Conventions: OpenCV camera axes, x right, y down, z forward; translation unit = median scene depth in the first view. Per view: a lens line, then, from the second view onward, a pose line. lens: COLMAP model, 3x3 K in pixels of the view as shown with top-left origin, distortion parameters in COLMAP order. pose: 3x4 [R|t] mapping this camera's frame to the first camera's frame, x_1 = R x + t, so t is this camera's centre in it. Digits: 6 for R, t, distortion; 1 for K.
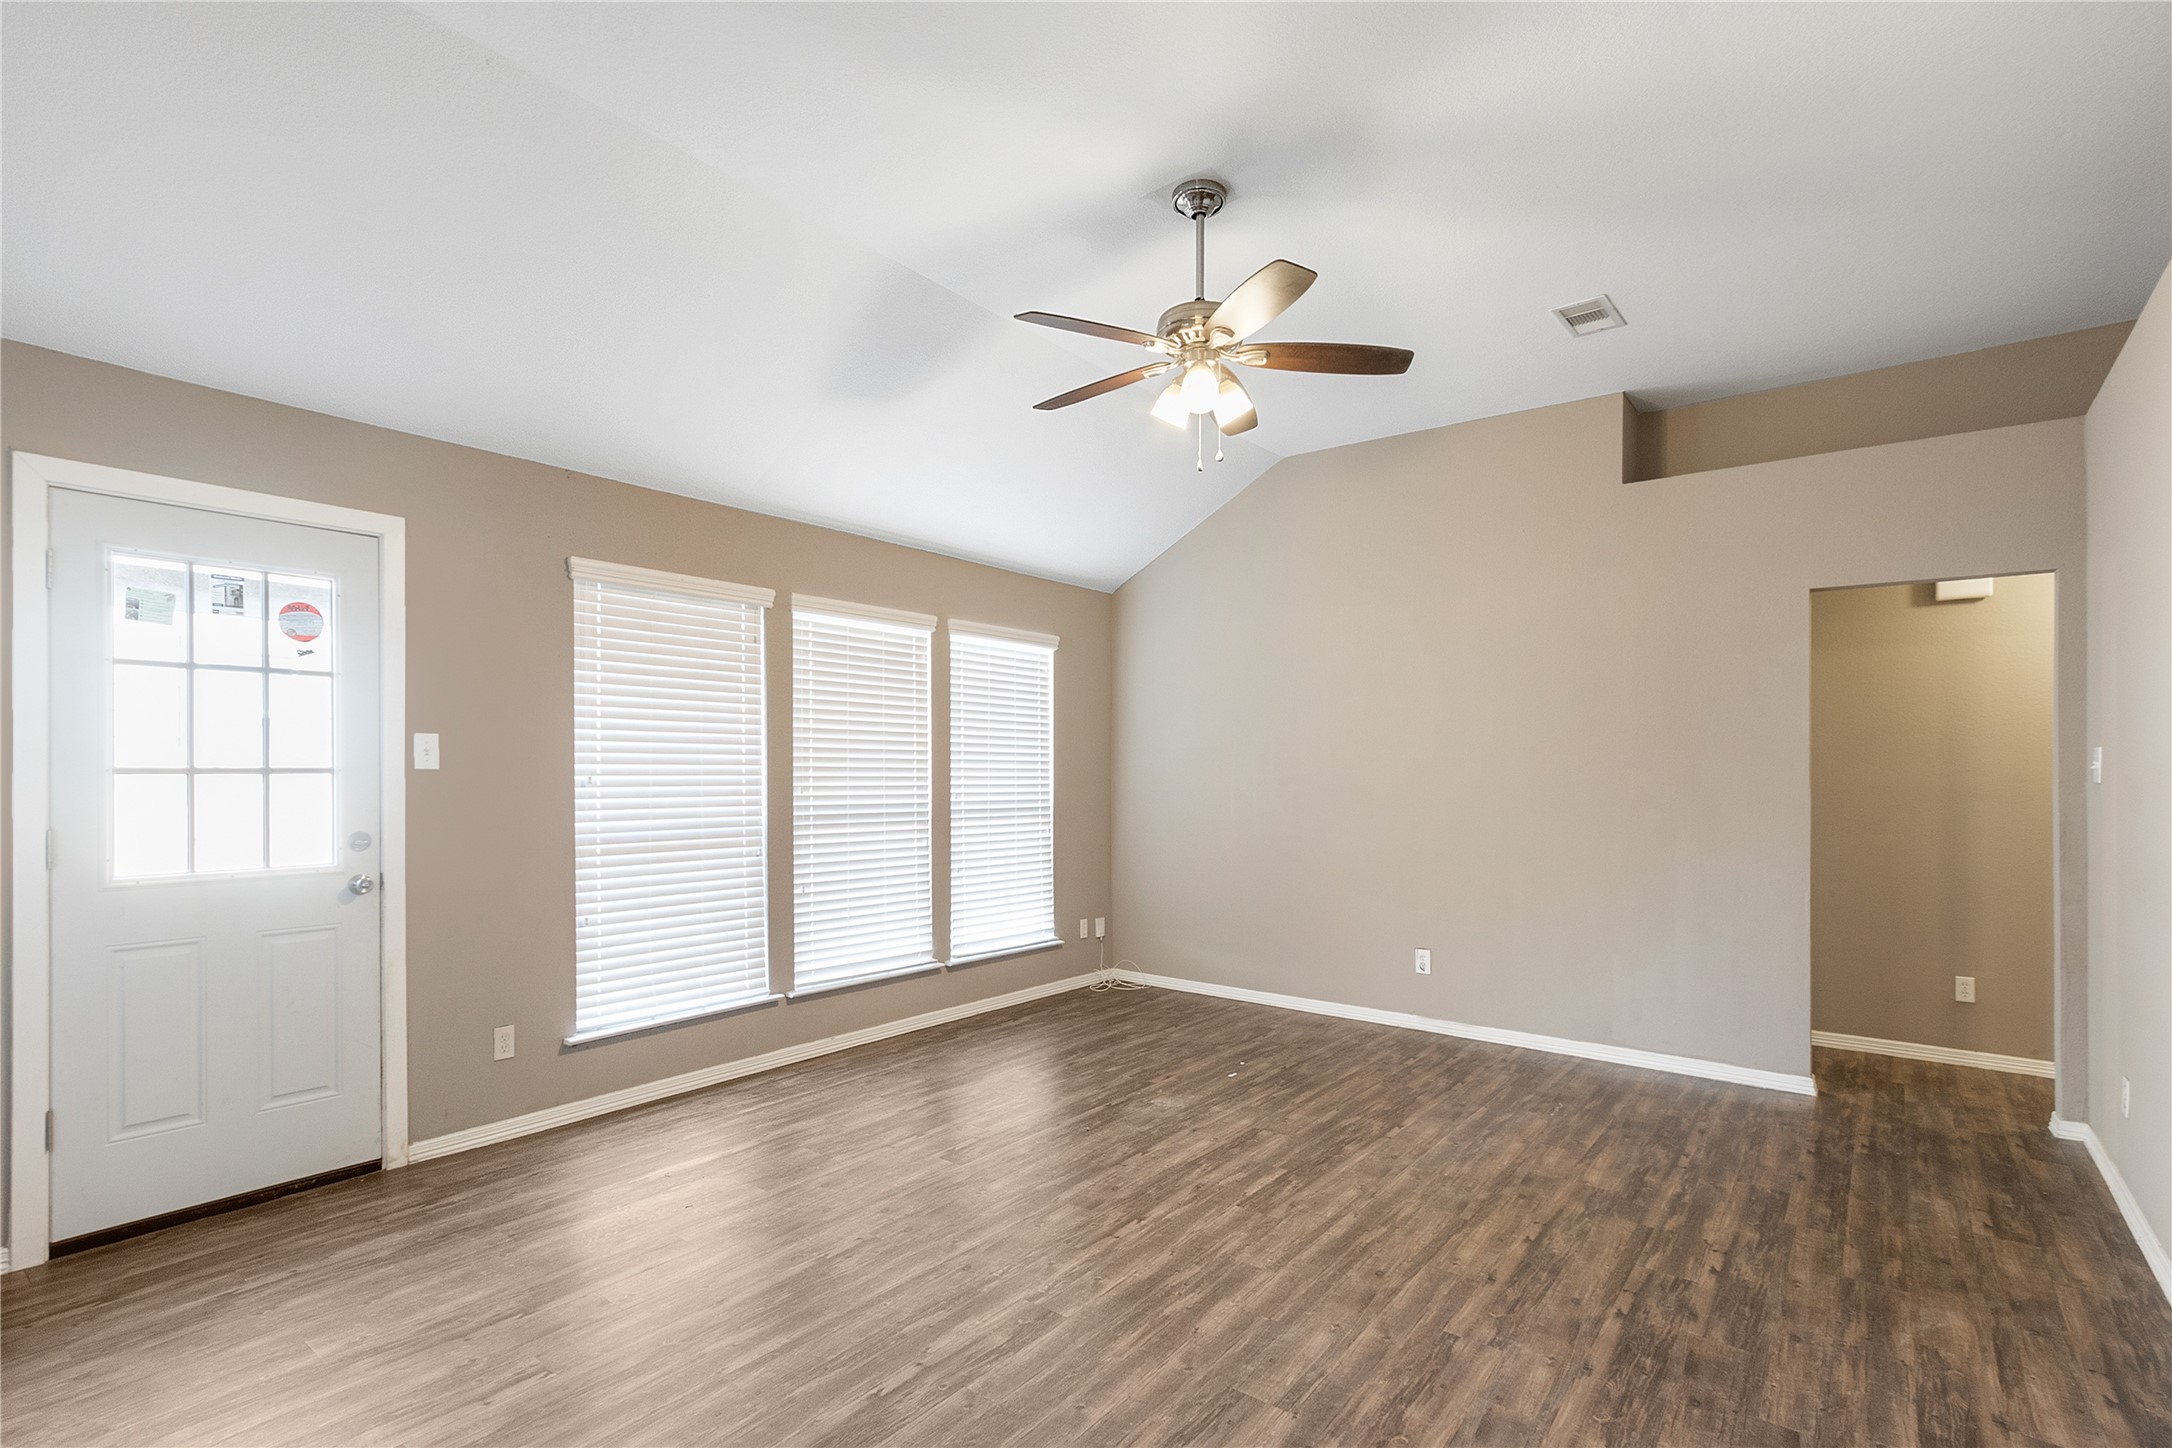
lens RADIAL K [[1125.0, 0, 1117.7], [0, 1125.0, 775.9], [0, 0, 1]] dist [0.004384, -0.000047]
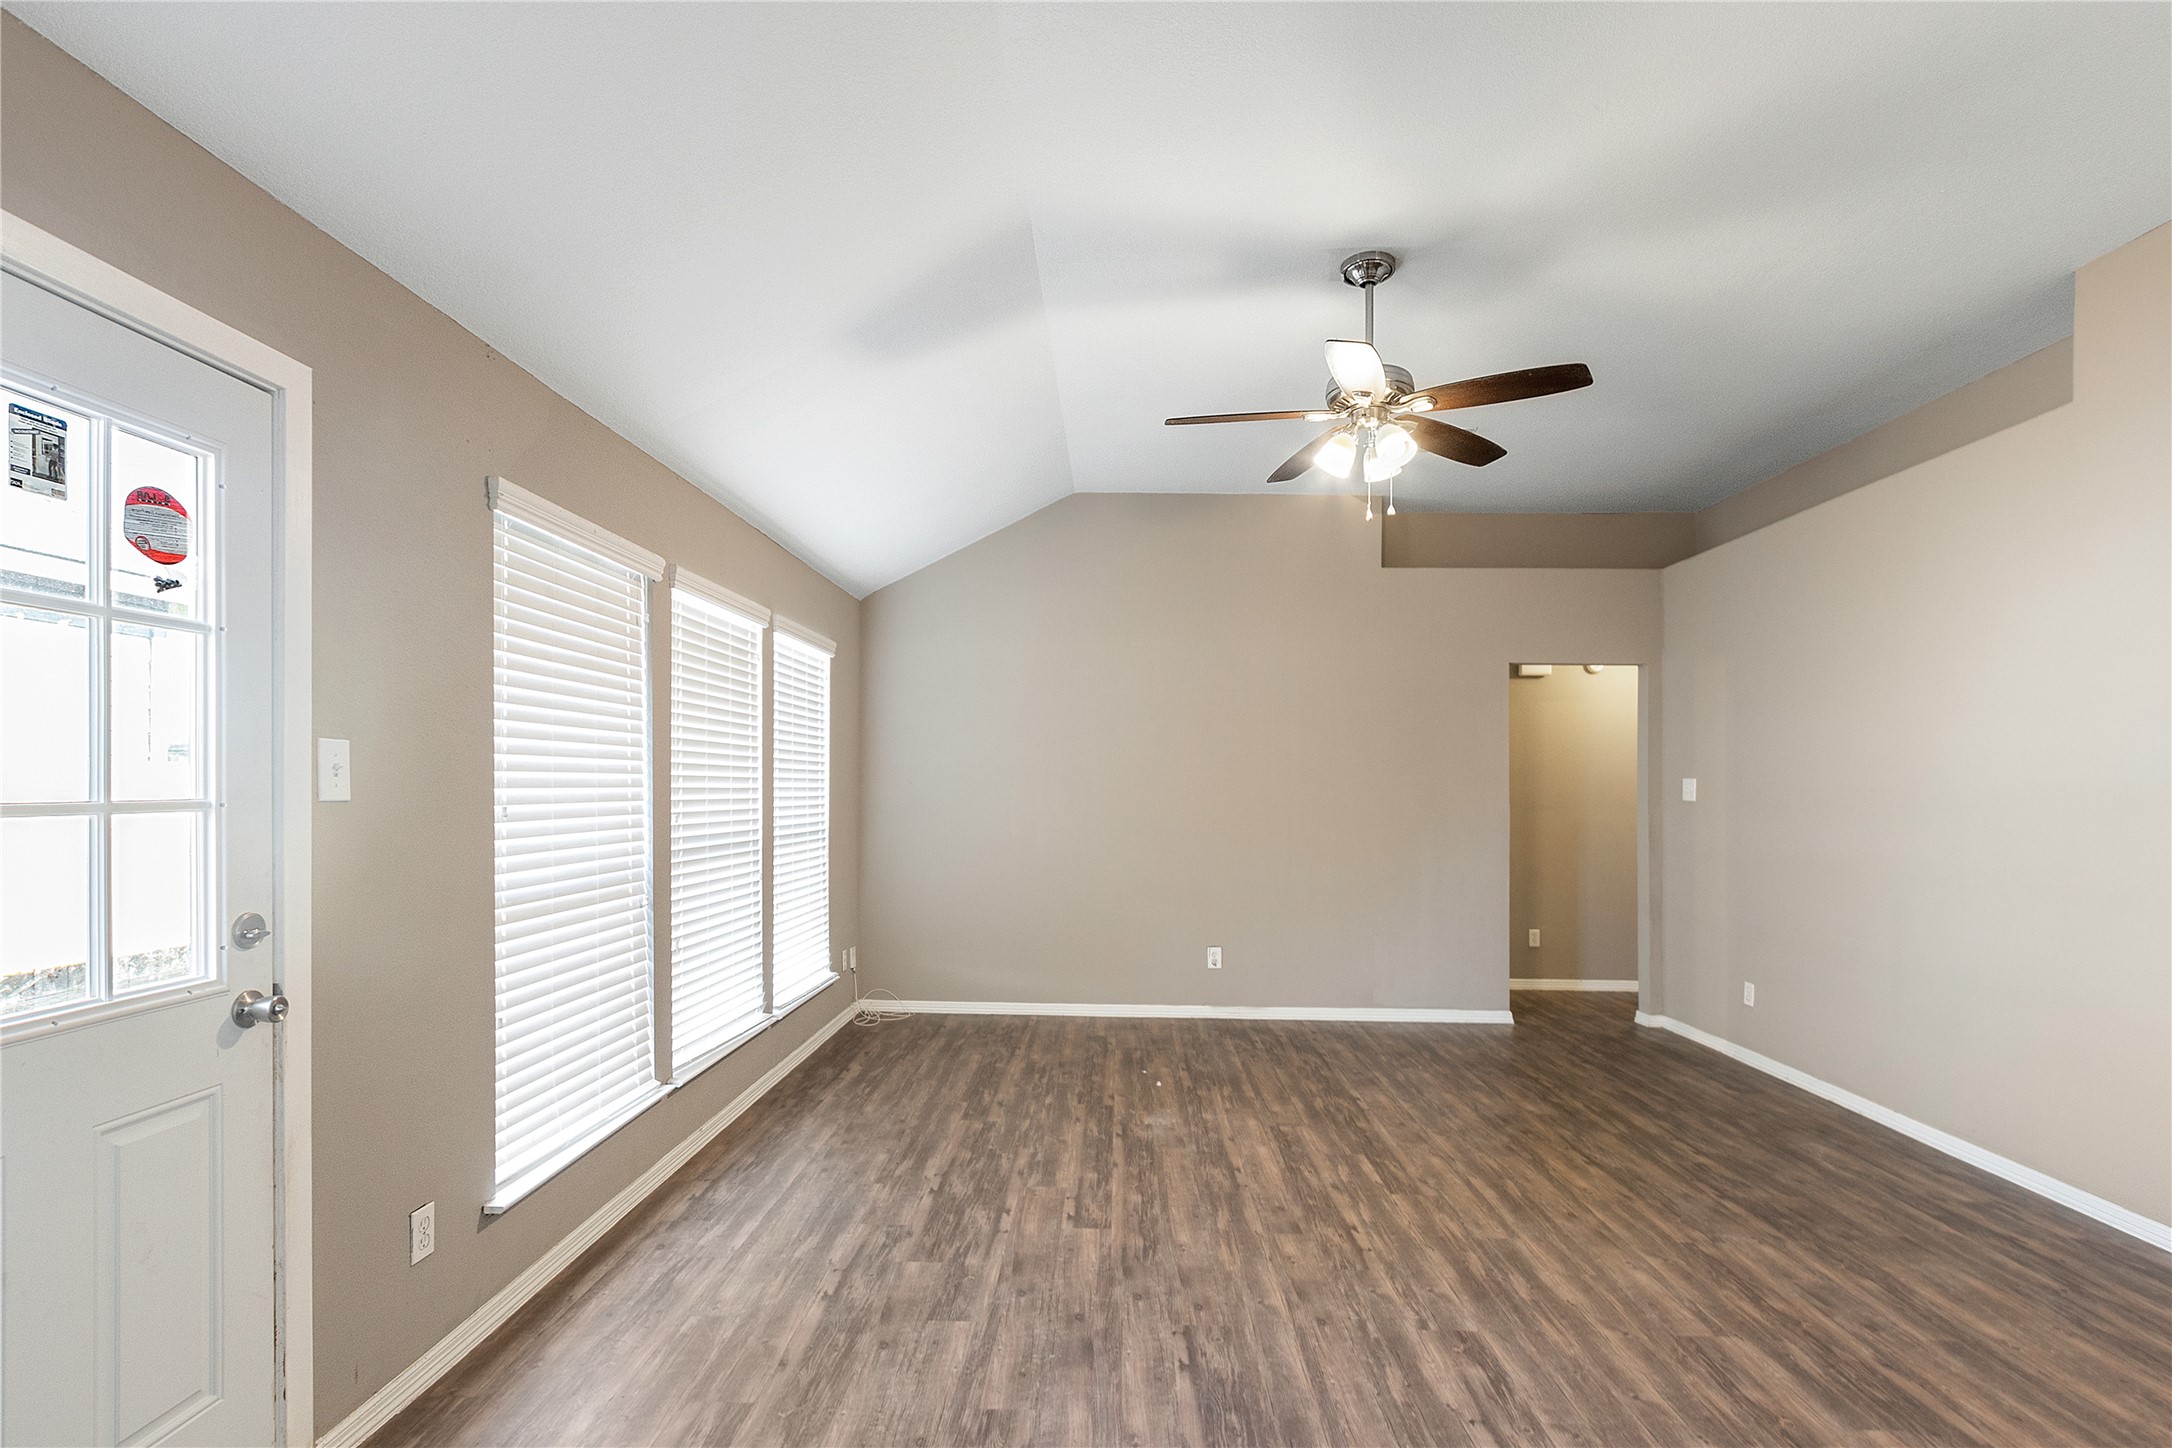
lens RADIAL K [[1022.5, 0, 1187.4], [0, 1022.5, 781.1], [0, 0, 1]] dist [0.001985, -0.000776]
pose [[0.783635, 0.005201, 0.621200, -0.551101], [-0.002871, 0.999985, -0.004751, -0.013556], [-0.621215, 0.001939, 0.783638, 0.278424]]
